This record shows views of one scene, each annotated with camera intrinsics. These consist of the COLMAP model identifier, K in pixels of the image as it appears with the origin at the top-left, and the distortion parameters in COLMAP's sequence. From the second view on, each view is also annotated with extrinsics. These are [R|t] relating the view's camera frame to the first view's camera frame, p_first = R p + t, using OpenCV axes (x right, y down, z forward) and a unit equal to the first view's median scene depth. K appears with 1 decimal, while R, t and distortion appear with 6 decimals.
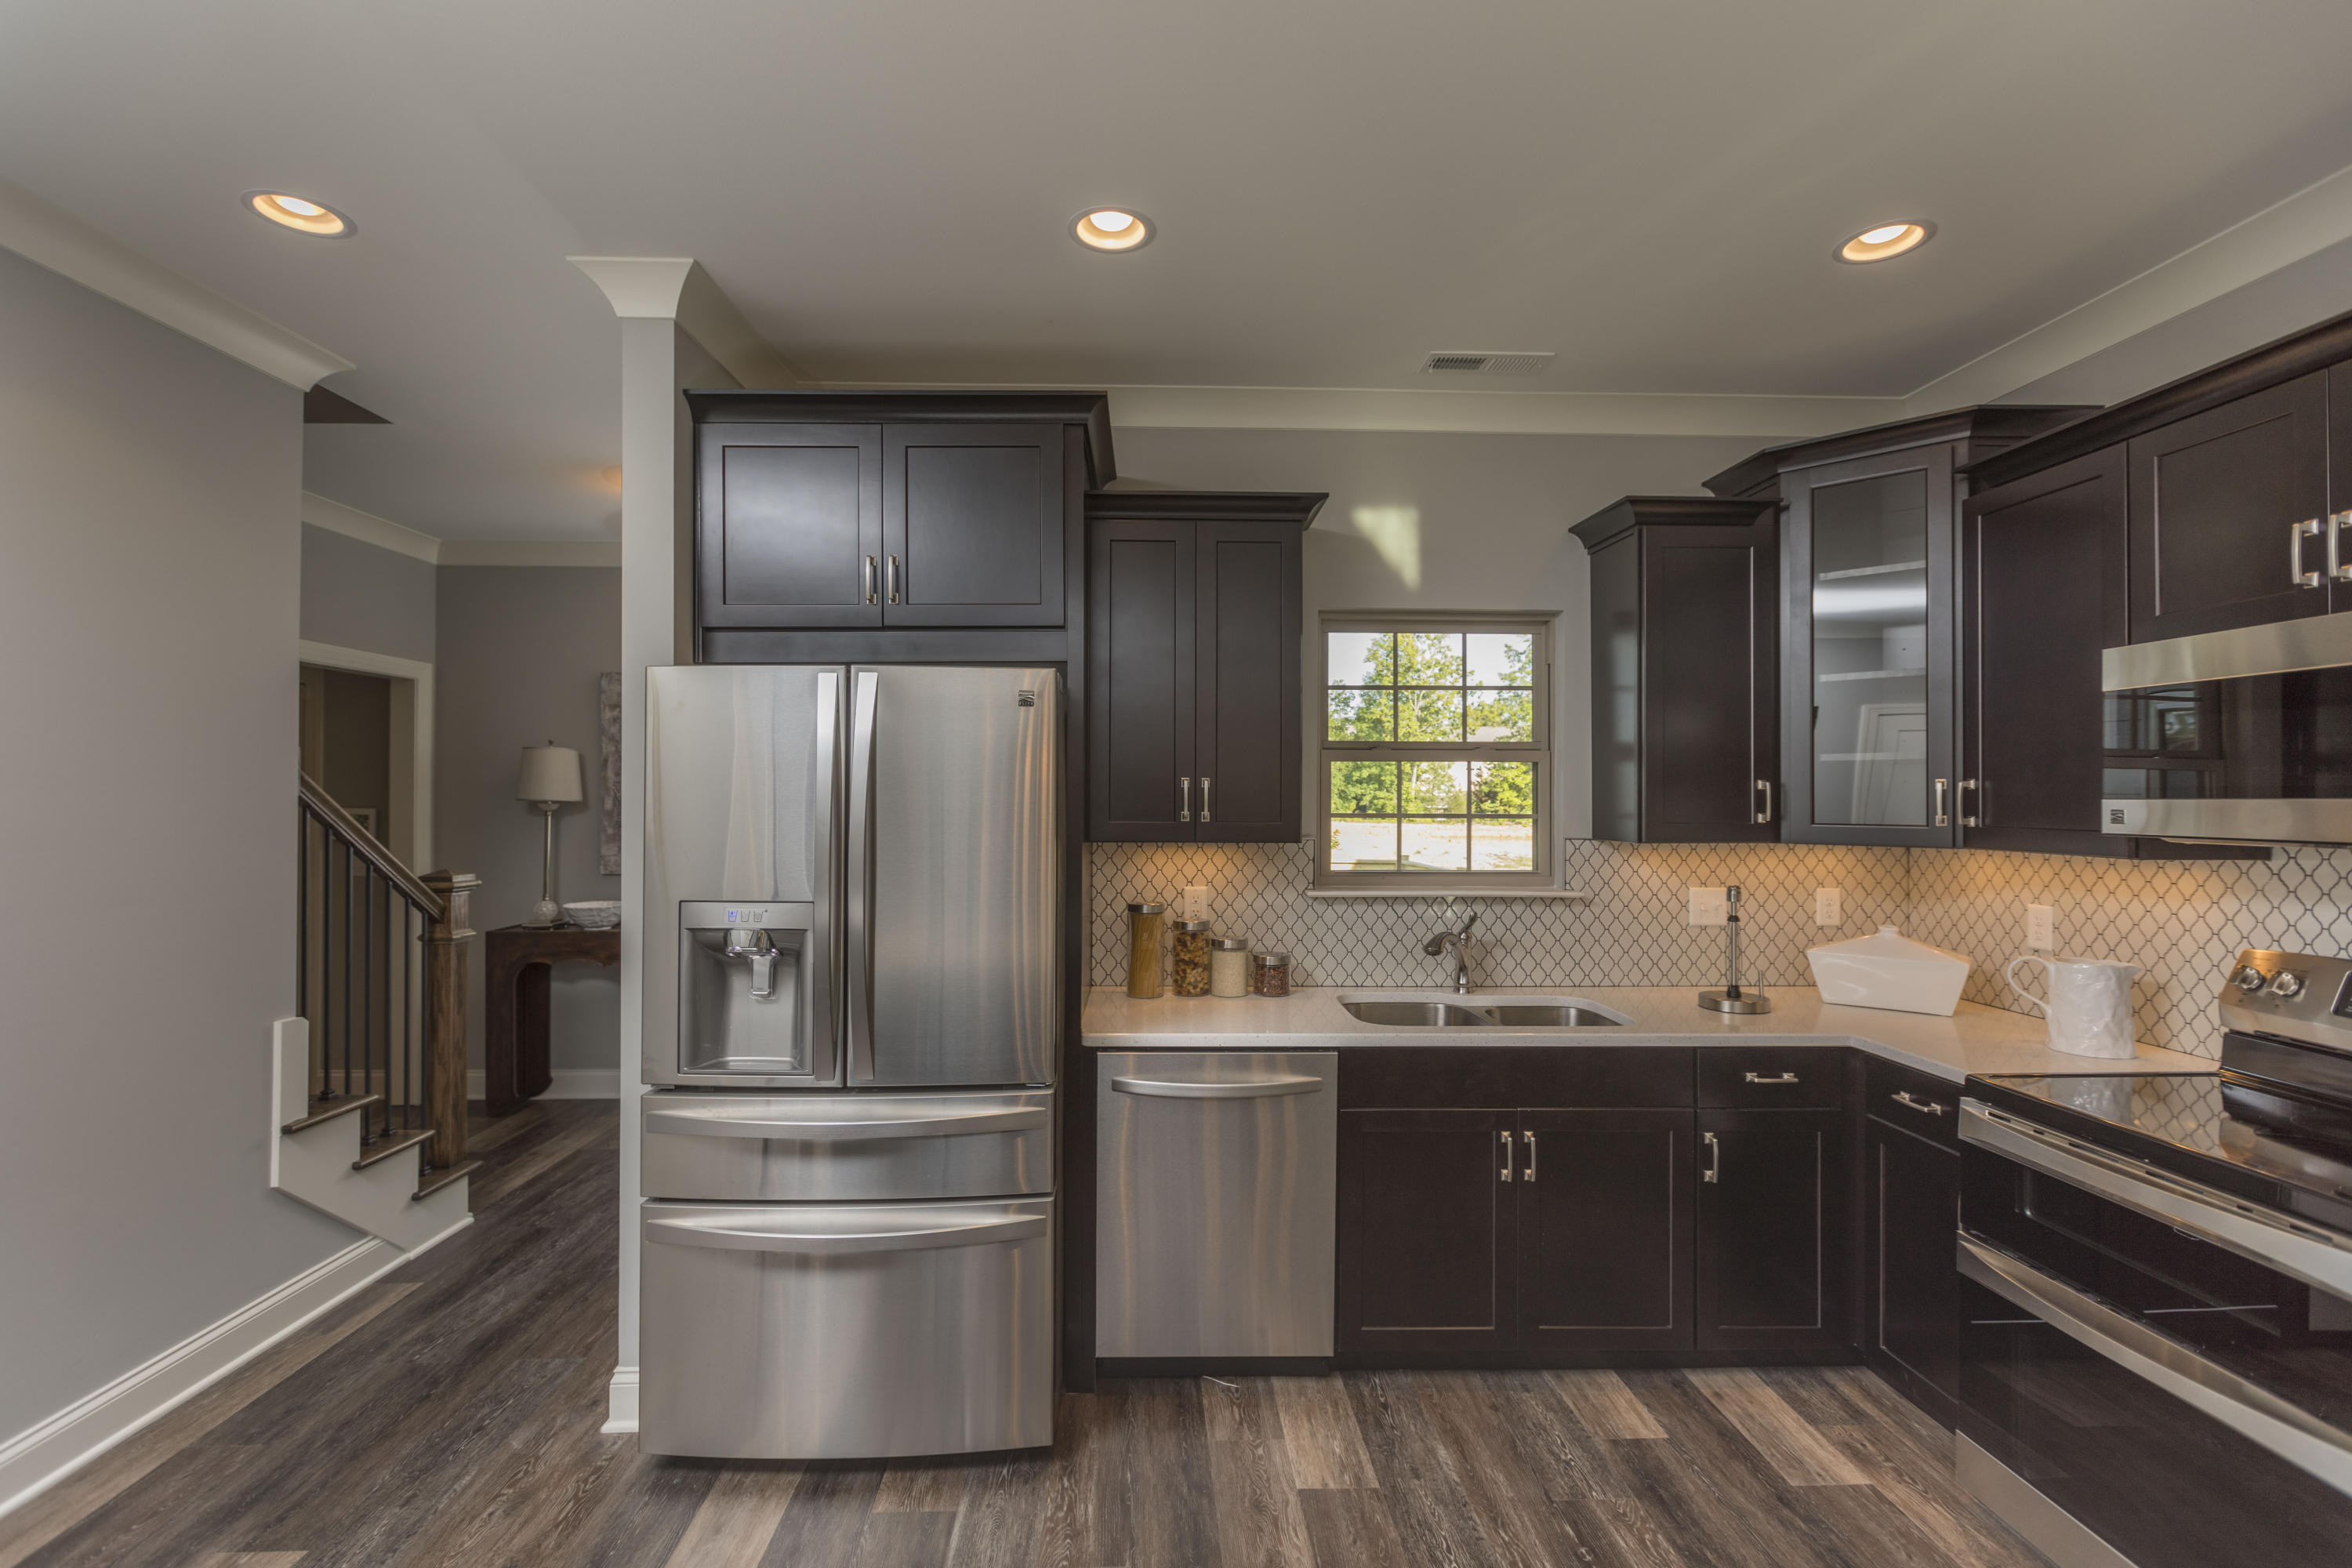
lens RADIAL K [[1043.0, 0, 1156.4], [0, 1043.0, 788.7], [0, 0, 1]] dist [0.000129, -0.002321]
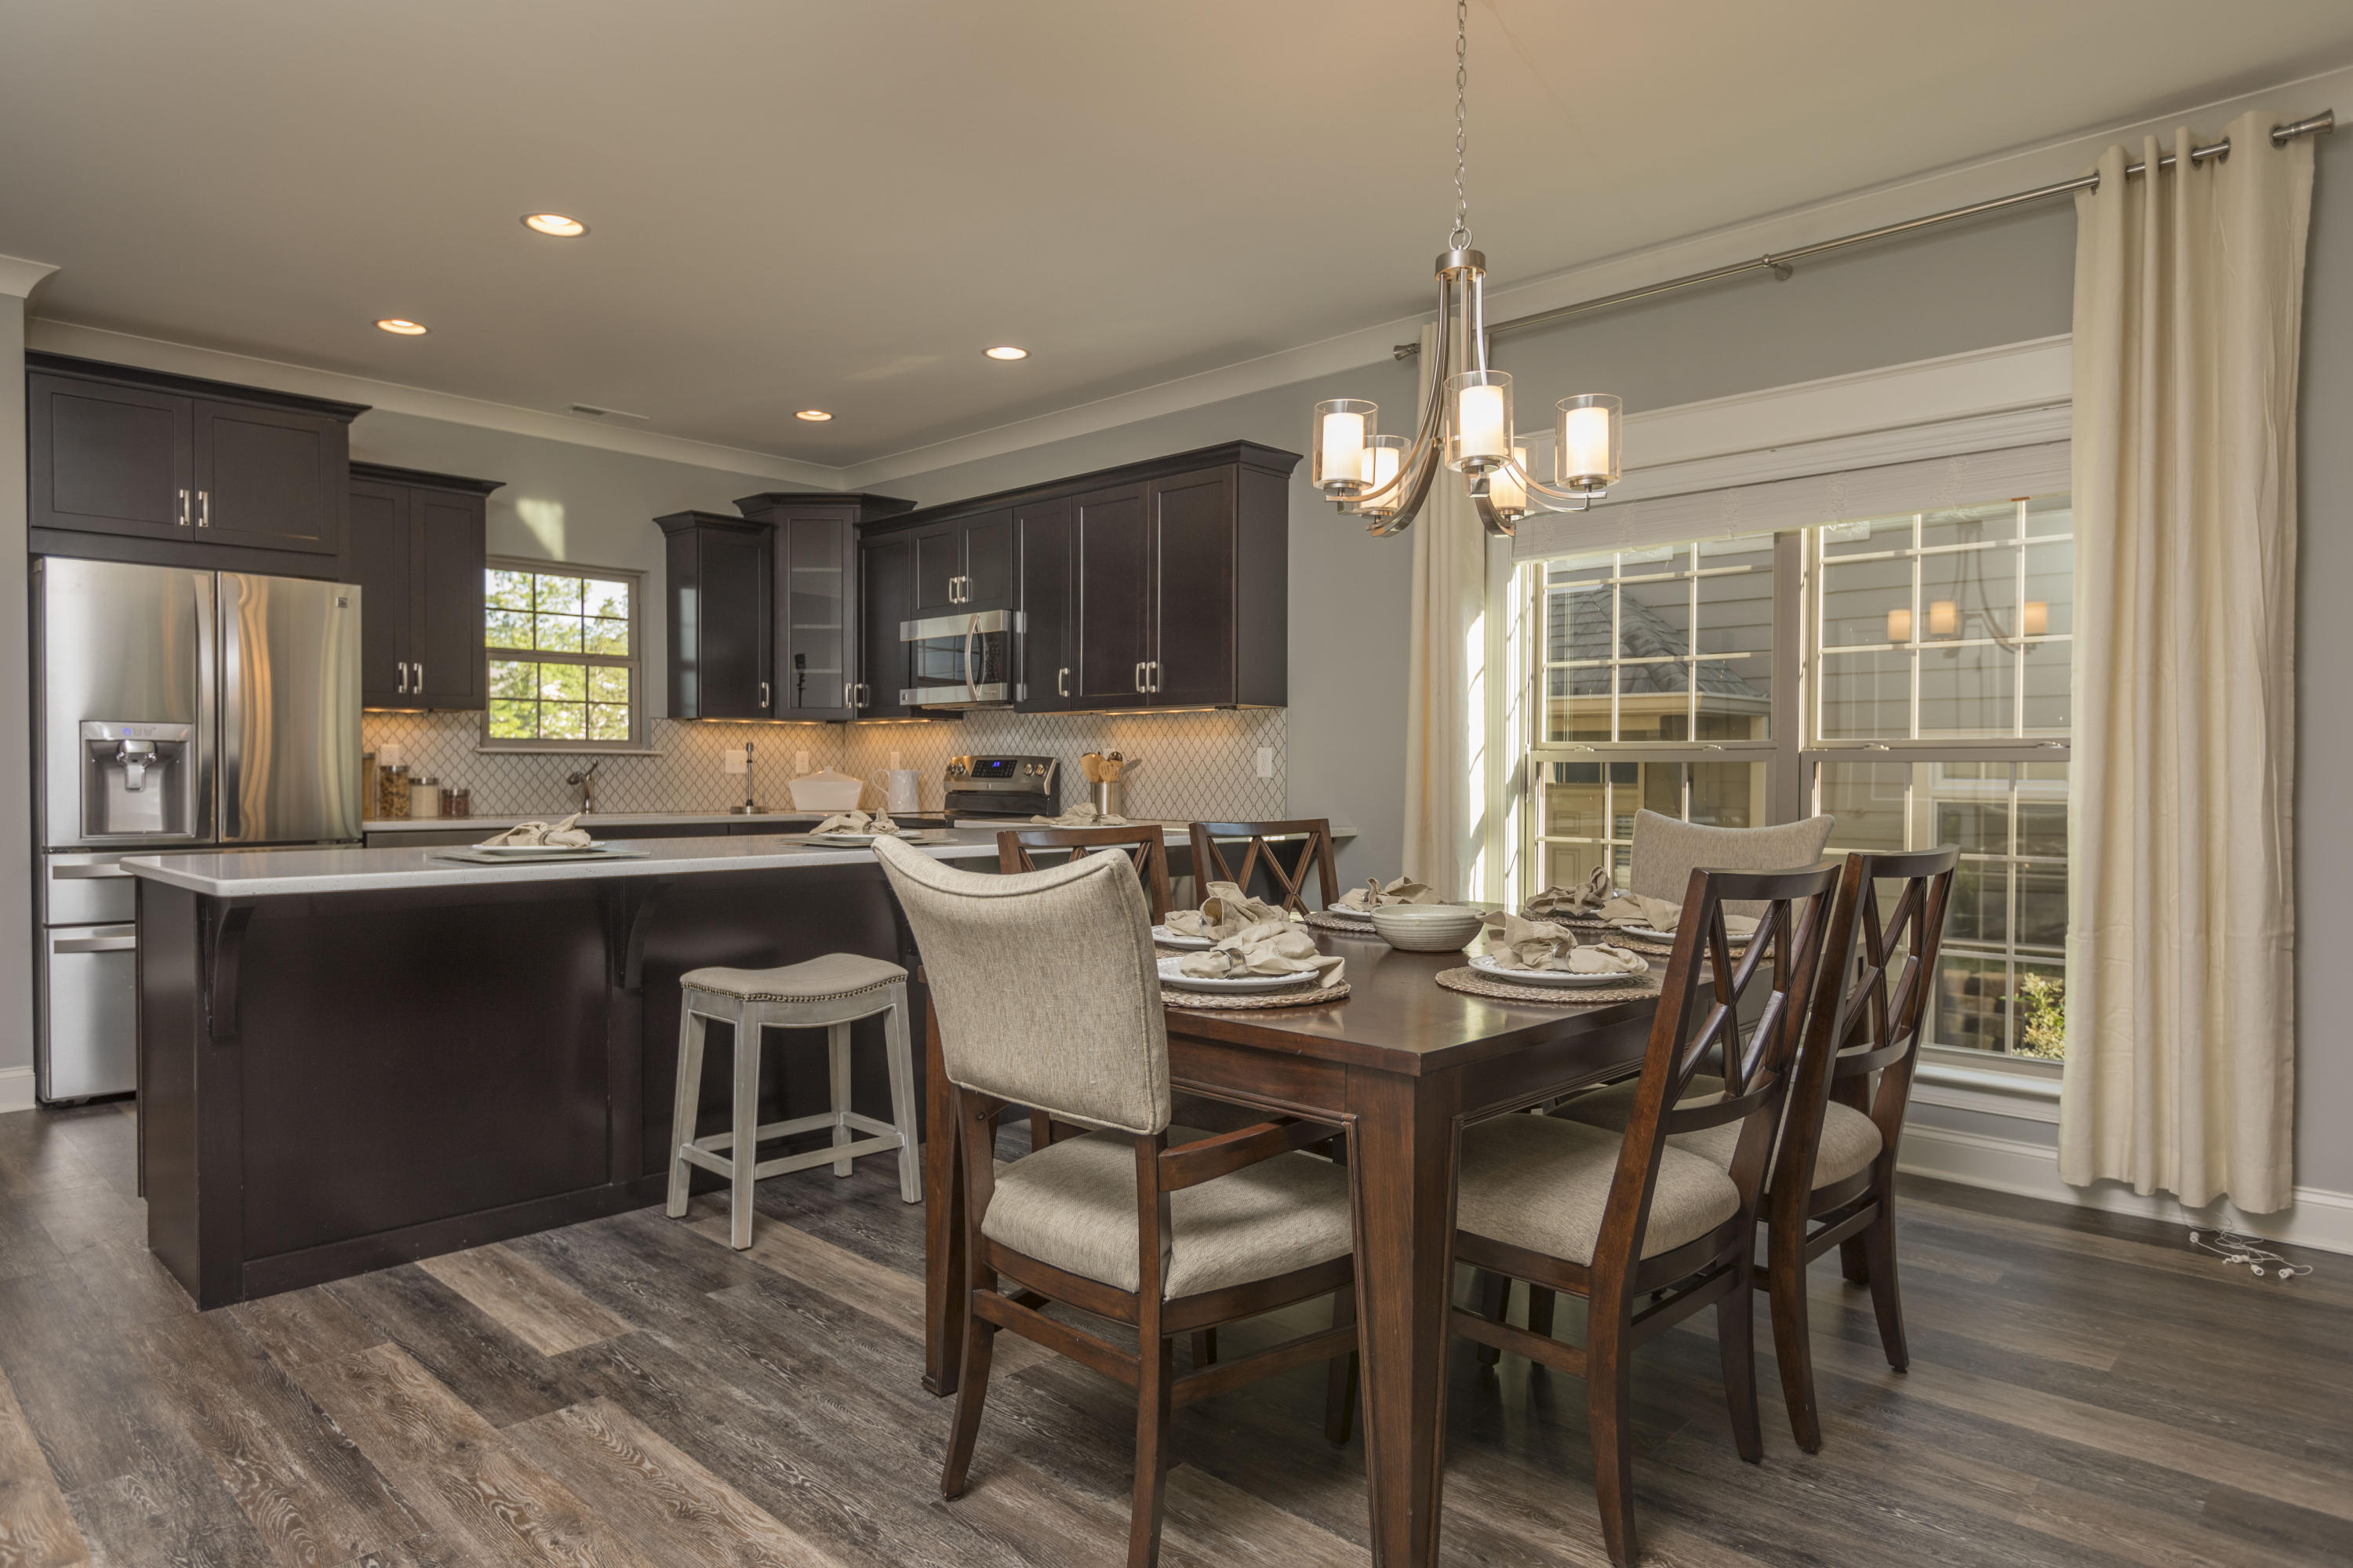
lens RADIAL K [[1370.4, 0, 1185.7], [0, 1370.4, 780.5], [0, 0, 1]] dist [0.000674, -0.004420]
pose [[0.700729, -0.006311, 0.713400, -0.571360], [-0.005586, 0.999882, 0.014331, 0.120331], [-0.713406, -0.014027, 0.700611, -1.129176]]
